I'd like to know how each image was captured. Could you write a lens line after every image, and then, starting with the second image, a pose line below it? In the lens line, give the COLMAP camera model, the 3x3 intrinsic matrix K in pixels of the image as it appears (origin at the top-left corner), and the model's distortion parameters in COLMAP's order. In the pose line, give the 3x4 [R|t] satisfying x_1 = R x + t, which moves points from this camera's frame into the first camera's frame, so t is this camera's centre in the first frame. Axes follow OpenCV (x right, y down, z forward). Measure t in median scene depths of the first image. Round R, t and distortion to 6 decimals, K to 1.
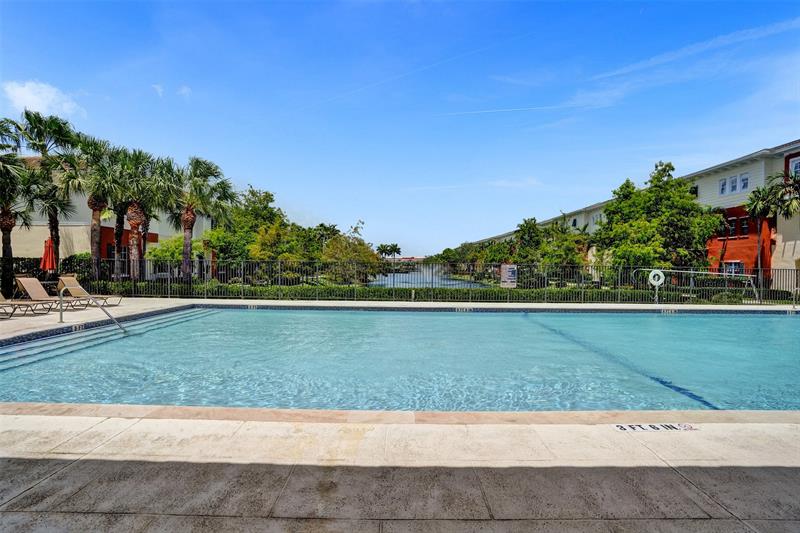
lens RADIAL K [[372.7, 0, 400.1], [0, 372.7, 273.6], [0, 0, 1]] dist [-0.032186, 0.000257]
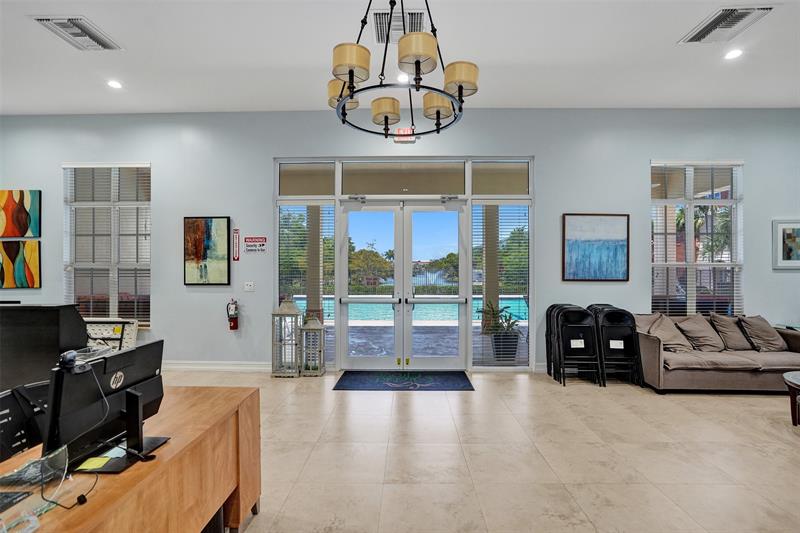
lens RADIAL K [[386.4, 0, 400.0], [0, 386.4, 266.5], [0, 0, 1]] dist [-0.019557, 0.000141]
pose [[0.999735, -0.010650, -0.020398, 0.007365], [0.010096, 0.999583, -0.027056, 0.001104], [0.020677, 0.026842, 0.999426, -0.347975]]
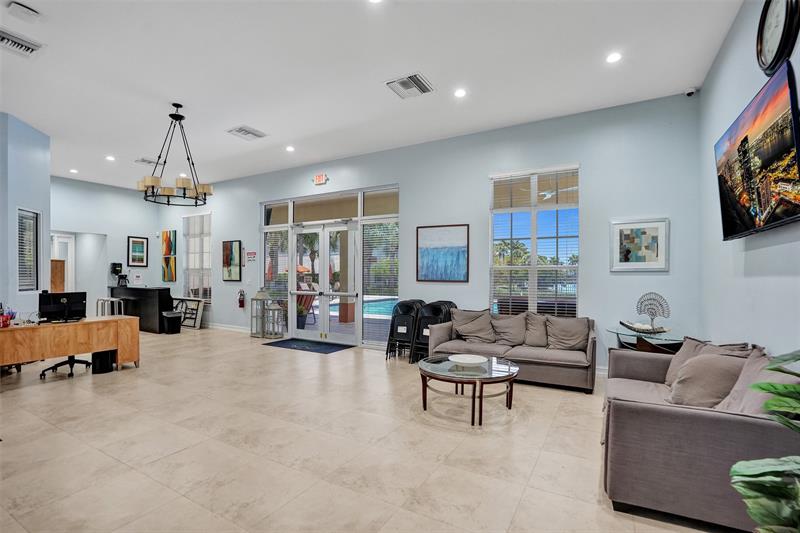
lens RADIAL K [[372.7, 0, 400.1], [0, 372.7, 273.6], [0, 0, 1]] dist [-0.032186, 0.000257]
pose [[0.865802, -0.007371, -0.500332, 0.247872], [-0.007217, 0.999604, -0.027216, 0.006983], [0.500334, 0.027175, 0.865406, -0.363132]]
